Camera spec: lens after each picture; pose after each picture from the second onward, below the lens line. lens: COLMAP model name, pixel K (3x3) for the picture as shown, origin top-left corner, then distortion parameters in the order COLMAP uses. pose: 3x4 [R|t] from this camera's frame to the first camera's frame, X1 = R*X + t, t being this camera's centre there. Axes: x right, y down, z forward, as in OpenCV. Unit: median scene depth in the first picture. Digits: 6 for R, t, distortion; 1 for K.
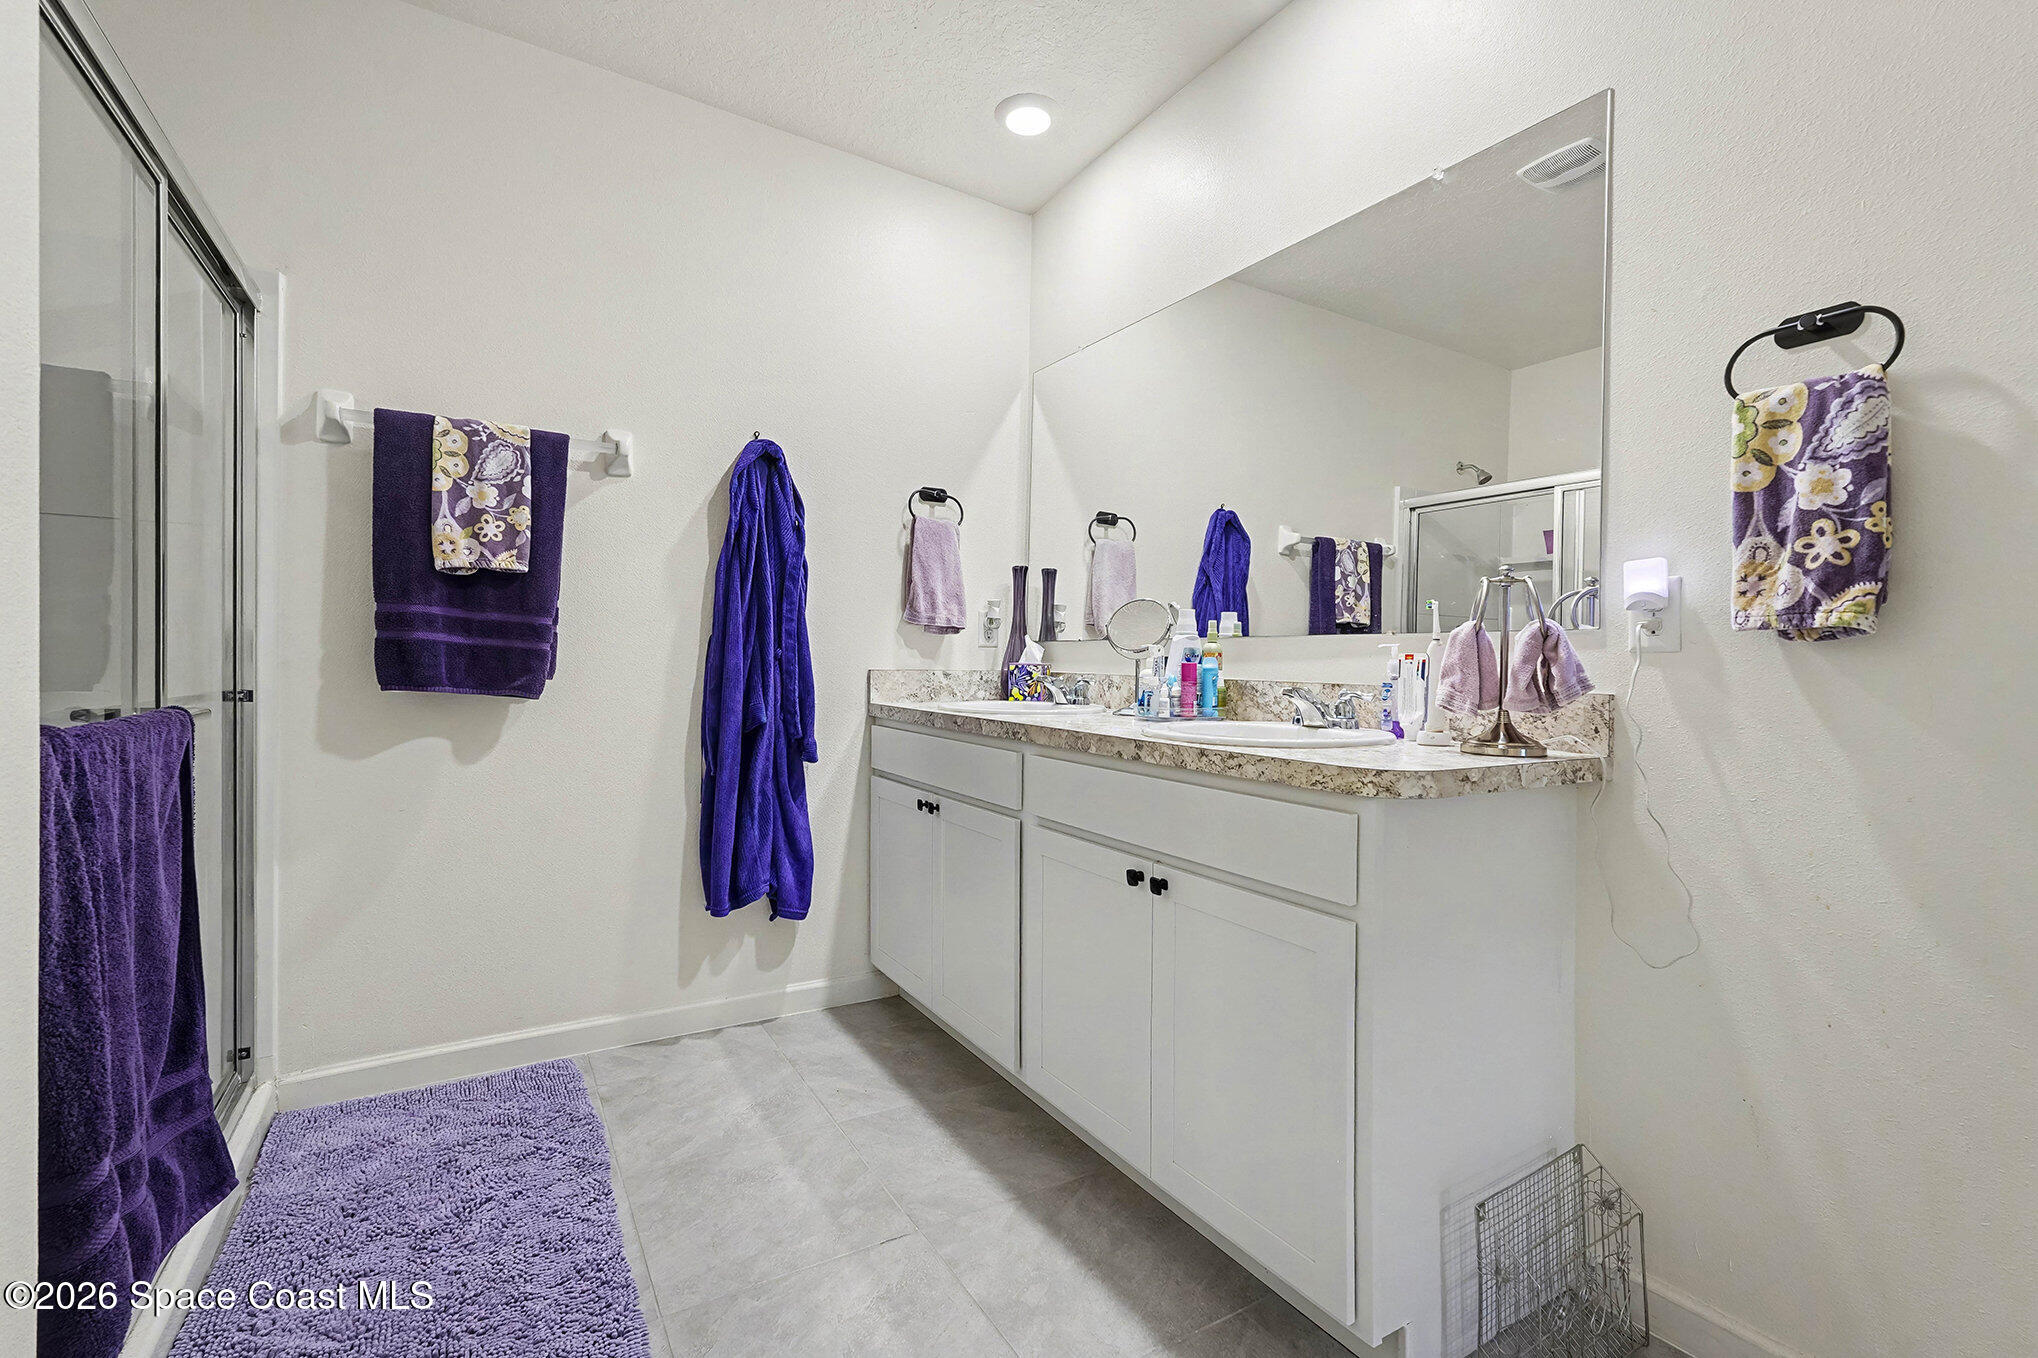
lens RADIAL K [[913.0, 0, 1037.7], [0, 913.0, 638.3], [0, 0, 1]] dist [-0.010689, 0.002272]
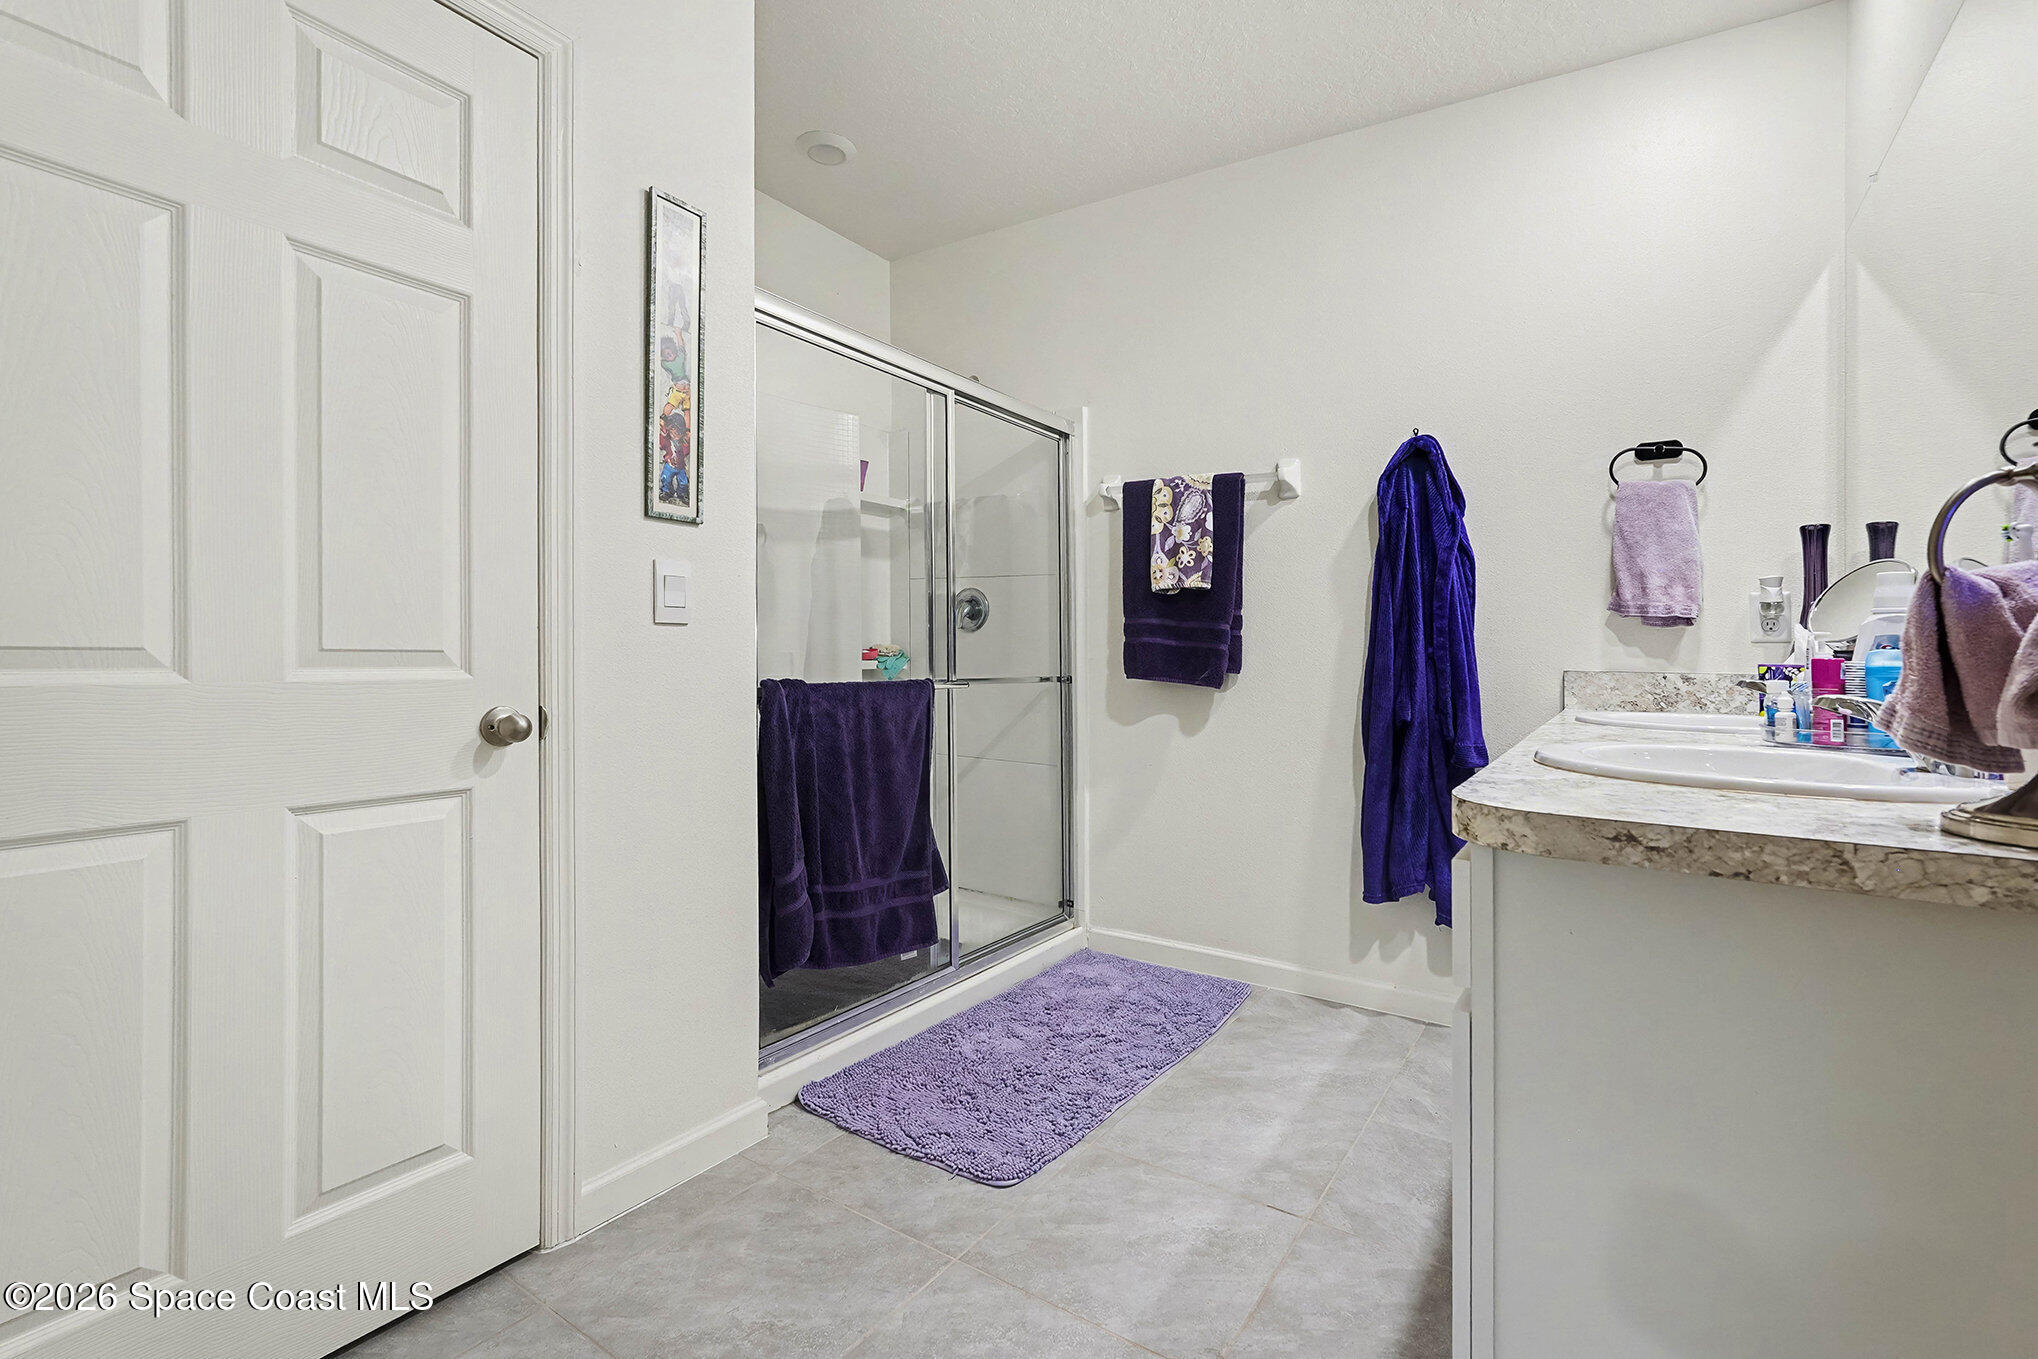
lens RADIAL K [[913.0, 0, 1026.9], [0, 913.0, 664.0], [0, 0, 1]] dist [-0.010689, 0.002272]
pose [[0.426237, 0.004174, -0.904602, 0.487070], [0.012368, 0.999869, 0.010441, 0.016509], [0.904527, -0.015638, 0.426130, 0.226624]]
